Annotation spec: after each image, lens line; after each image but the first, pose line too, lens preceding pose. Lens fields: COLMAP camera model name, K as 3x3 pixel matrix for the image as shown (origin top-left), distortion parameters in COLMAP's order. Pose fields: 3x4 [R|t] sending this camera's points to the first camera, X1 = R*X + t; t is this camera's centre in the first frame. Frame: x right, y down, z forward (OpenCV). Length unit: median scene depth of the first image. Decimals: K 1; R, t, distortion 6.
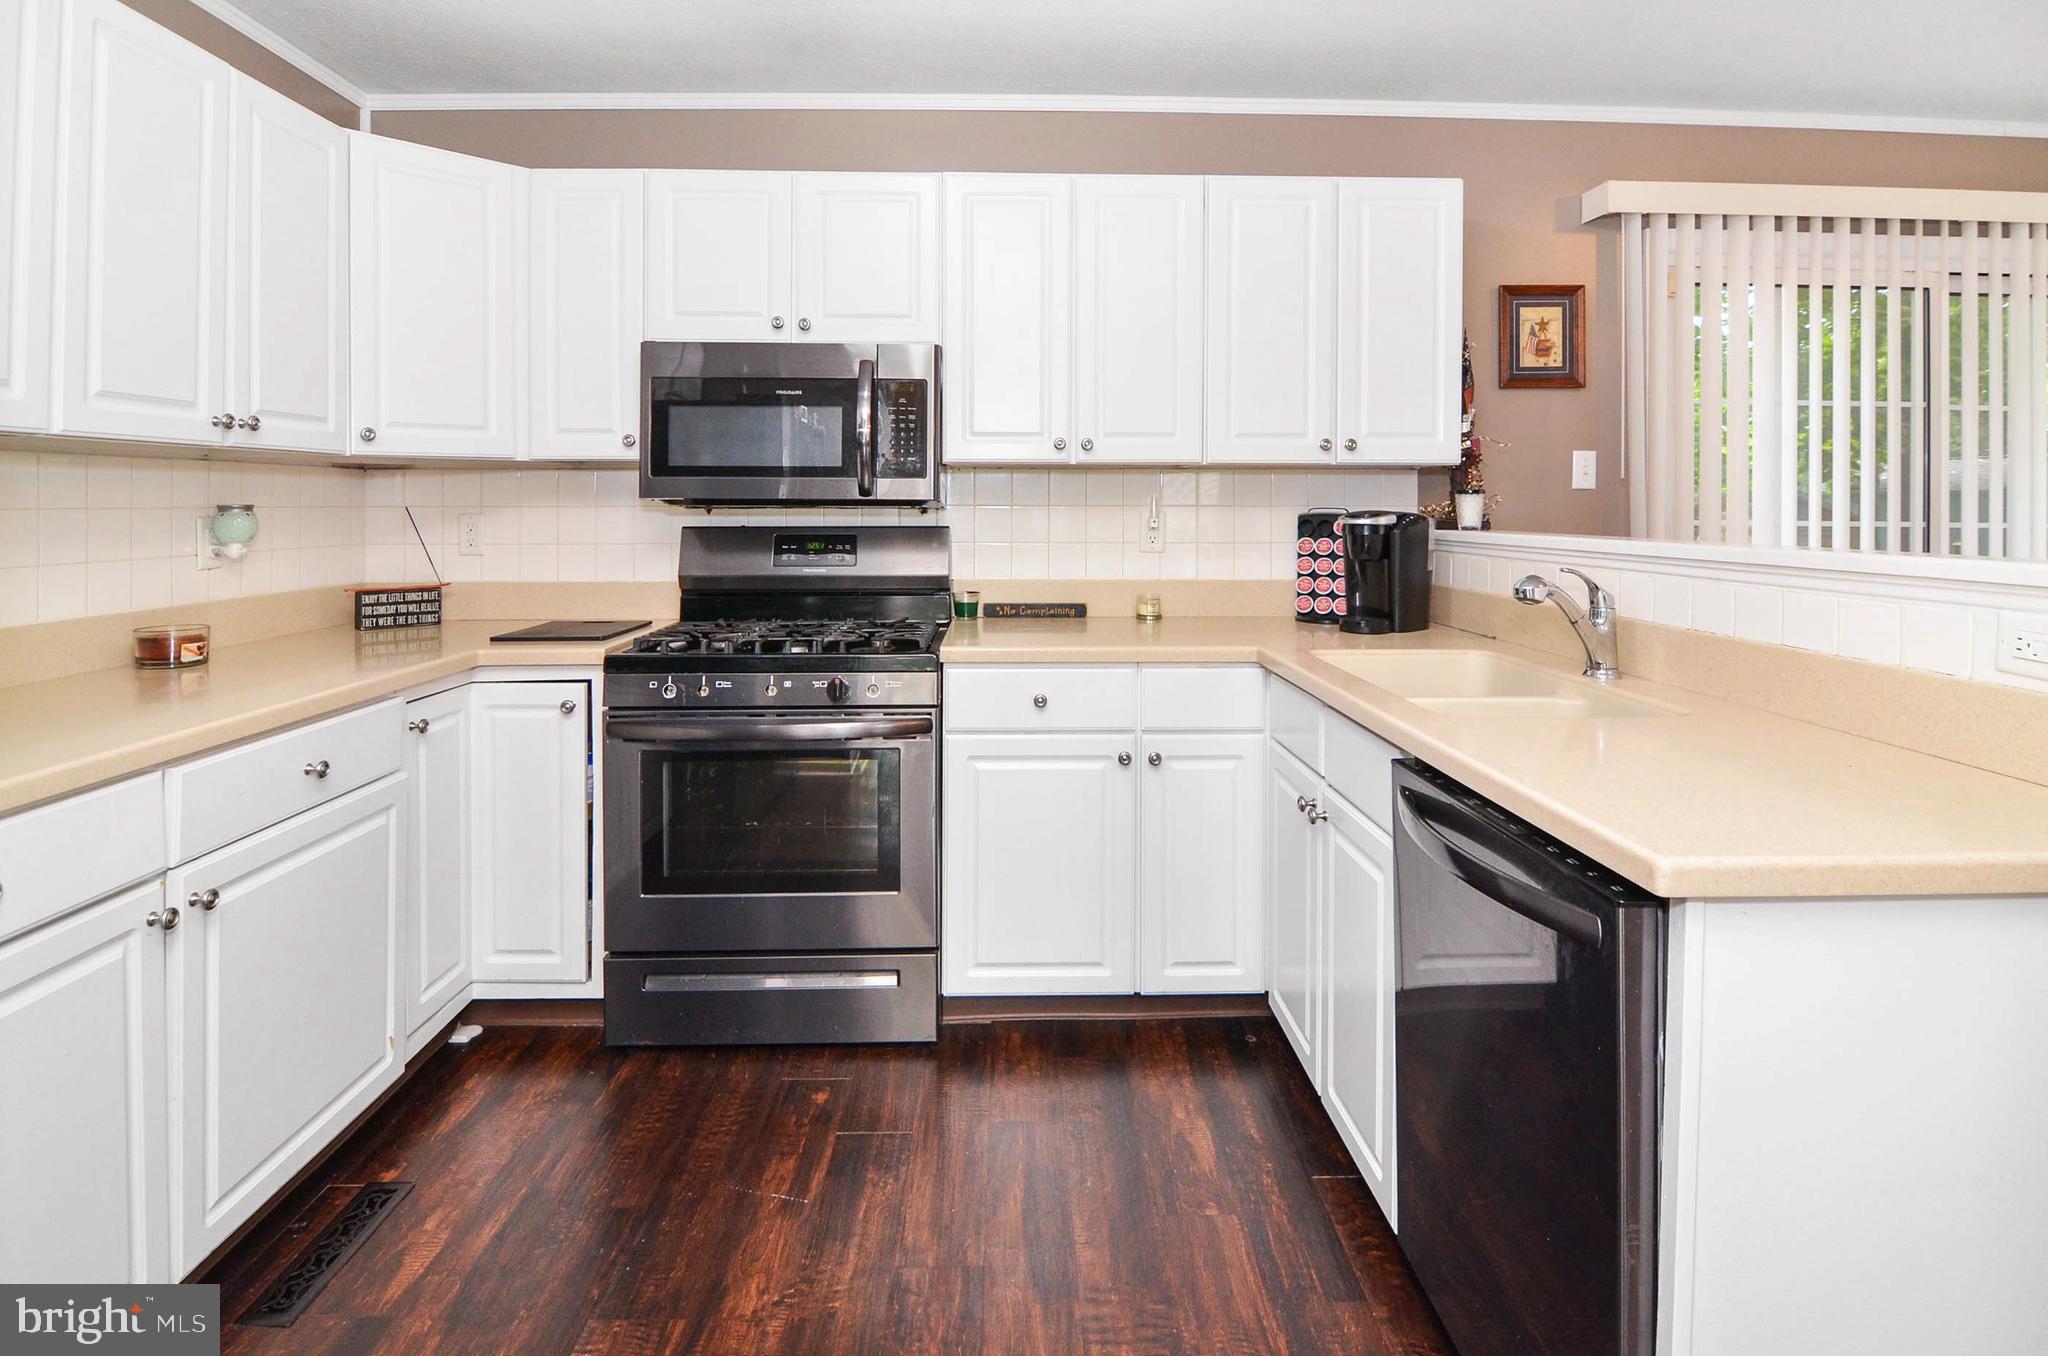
lens RADIAL K [[1011.3, 0, 1020.4], [0, 1011.3, 615.8], [0, 0, 1]] dist [-0.002227, -0.014337]
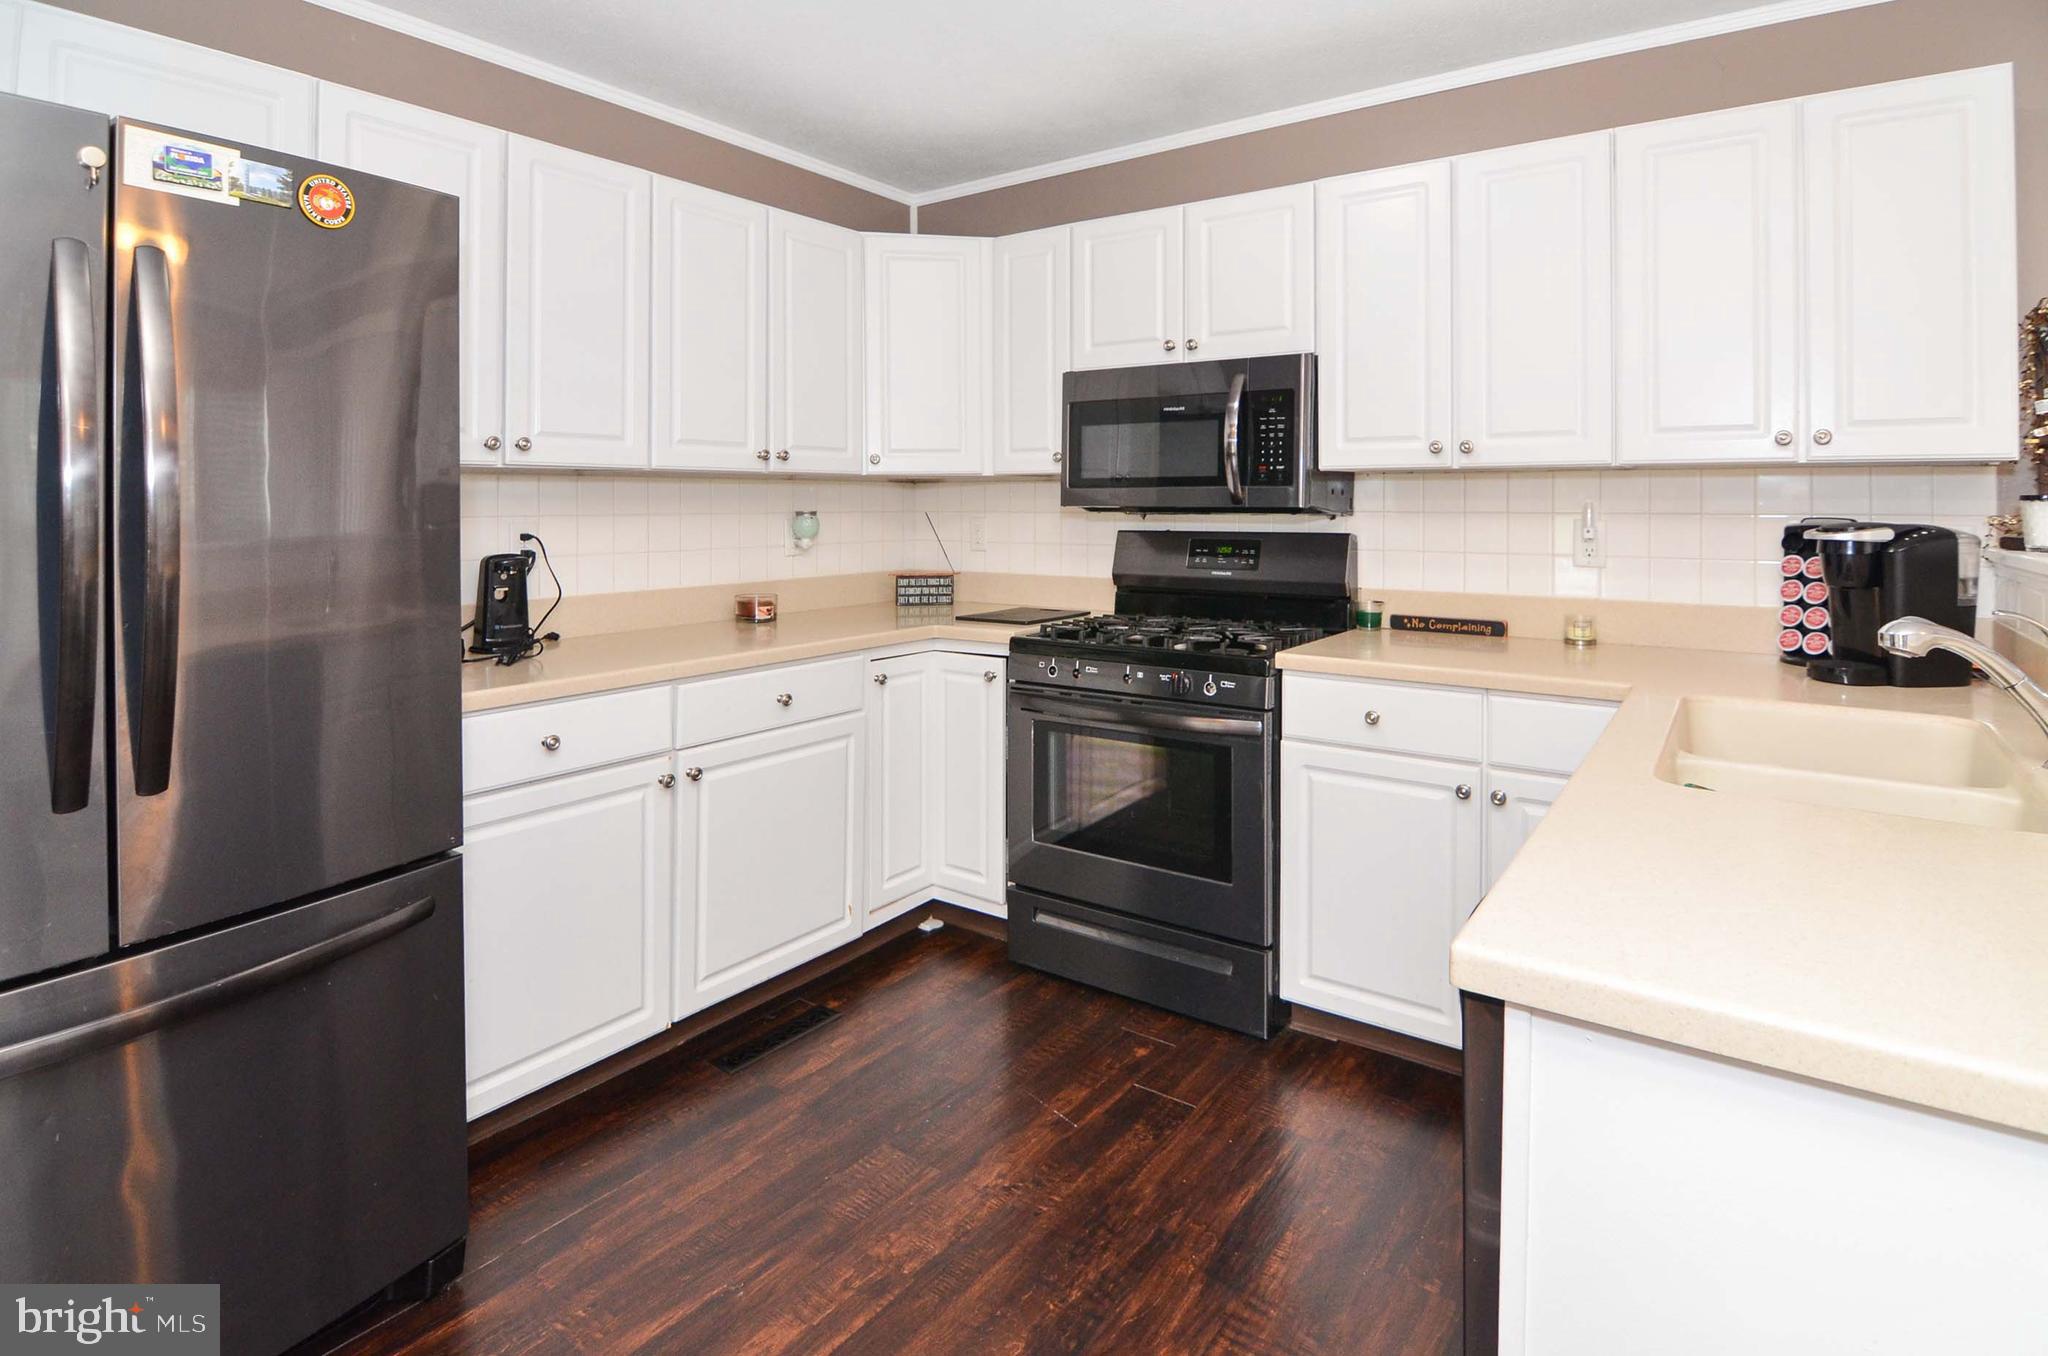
lens RADIAL K [[982.6, 0, 983.7], [0, 982.6, 623.3], [0, 0, 1]] dist [-0.015960, -0.000615]
pose [[0.809879, 0.067356, -0.582716, 0.235818], [-0.061526, 0.997660, 0.029809, -0.009675], [0.583361, 0.011711, 0.812129, 0.026000]]
